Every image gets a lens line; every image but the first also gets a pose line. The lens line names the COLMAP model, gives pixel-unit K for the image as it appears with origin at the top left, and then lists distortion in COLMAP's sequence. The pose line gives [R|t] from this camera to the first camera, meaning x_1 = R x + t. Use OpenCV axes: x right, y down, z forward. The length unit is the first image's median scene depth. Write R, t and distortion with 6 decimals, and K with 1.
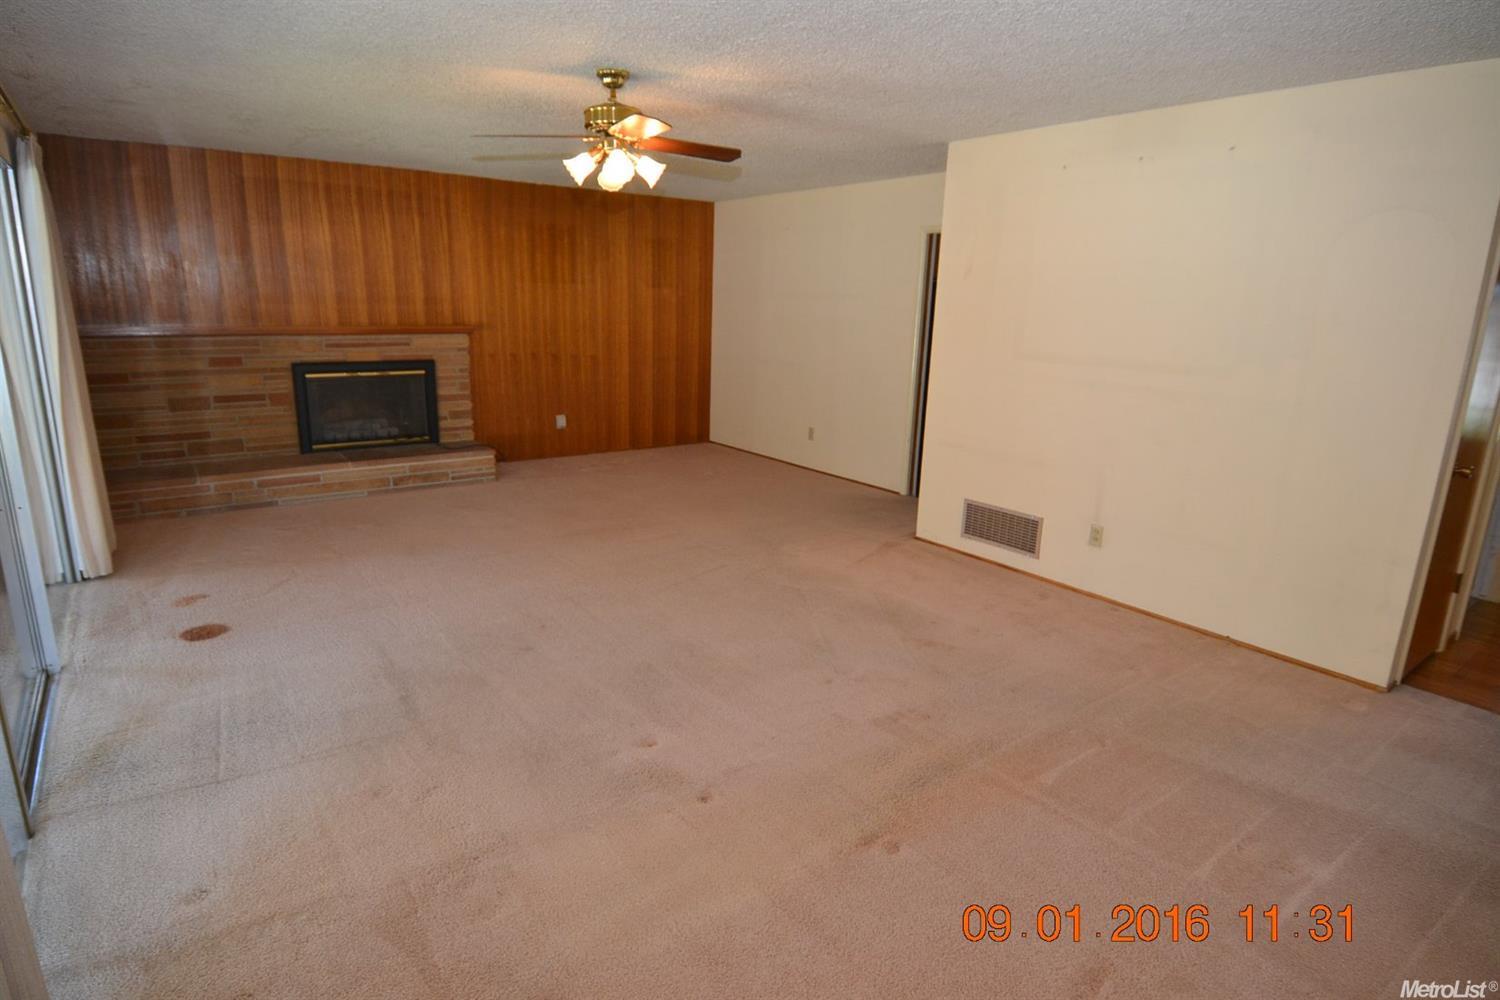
lens RADIAL K [[814.4, 0, 747.9], [0, 814.4, 494.9], [0, 0, 1]] dist [-0.013774, -0.004389]
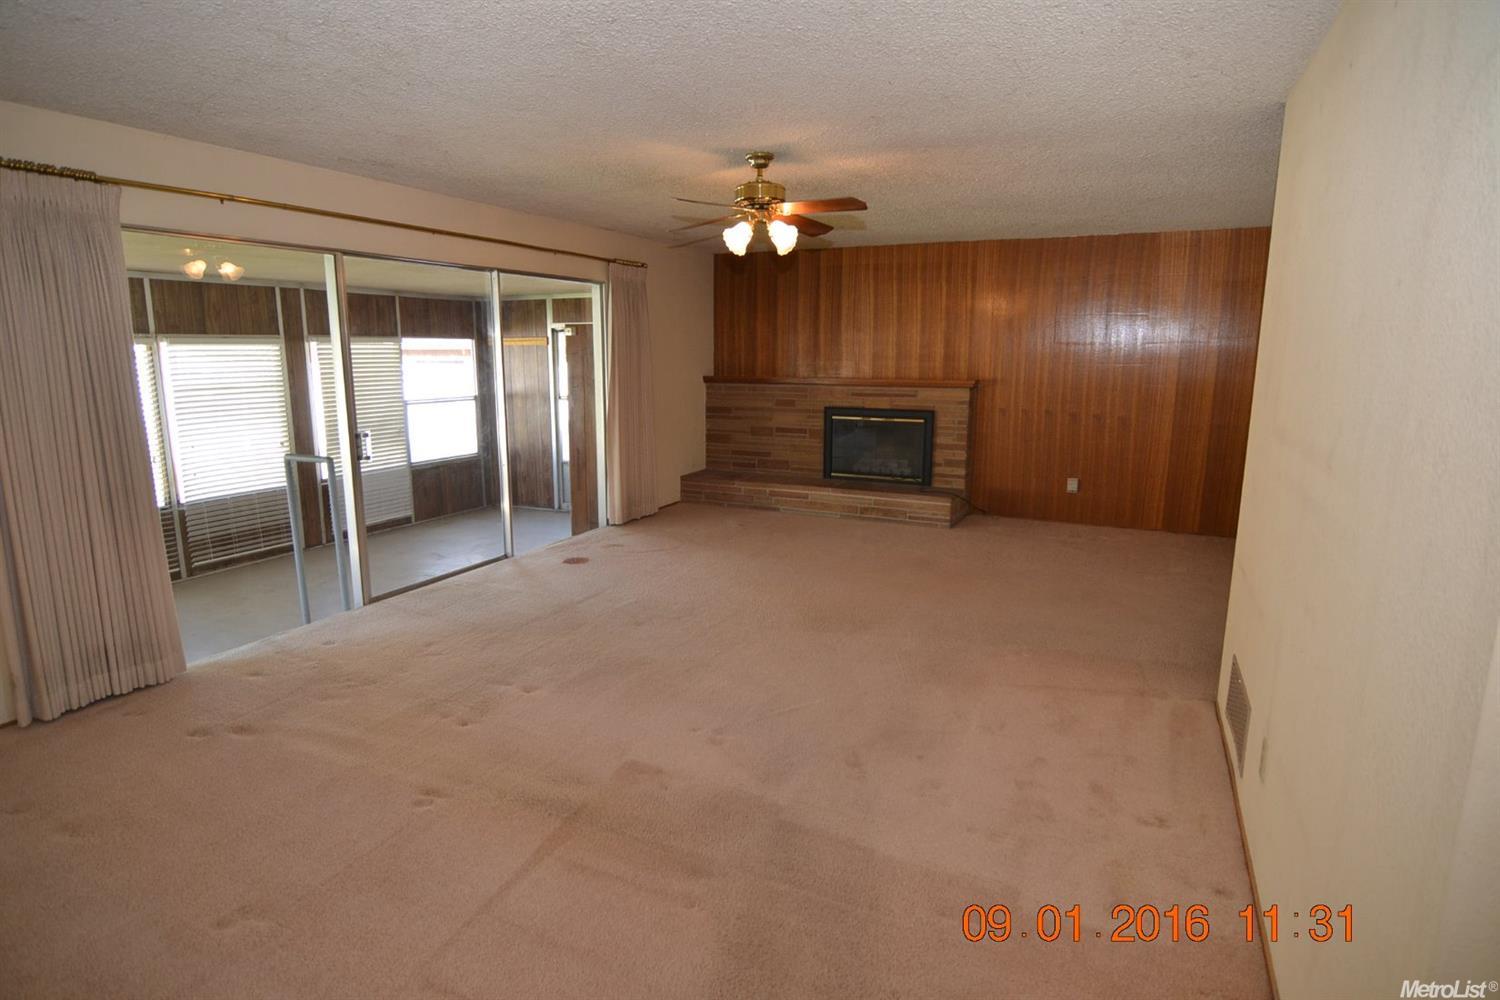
lens RADIAL K [[814.4, 0, 744.8], [0, 814.4, 501.0], [0, 0, 1]] dist [-0.013774, -0.004389]
pose [[0.455823, 0.140392, -0.878929, 0.509827], [-0.200675, 0.978267, 0.052187, -0.056212], [0.867153, 0.152591, 0.474090, 0.290998]]
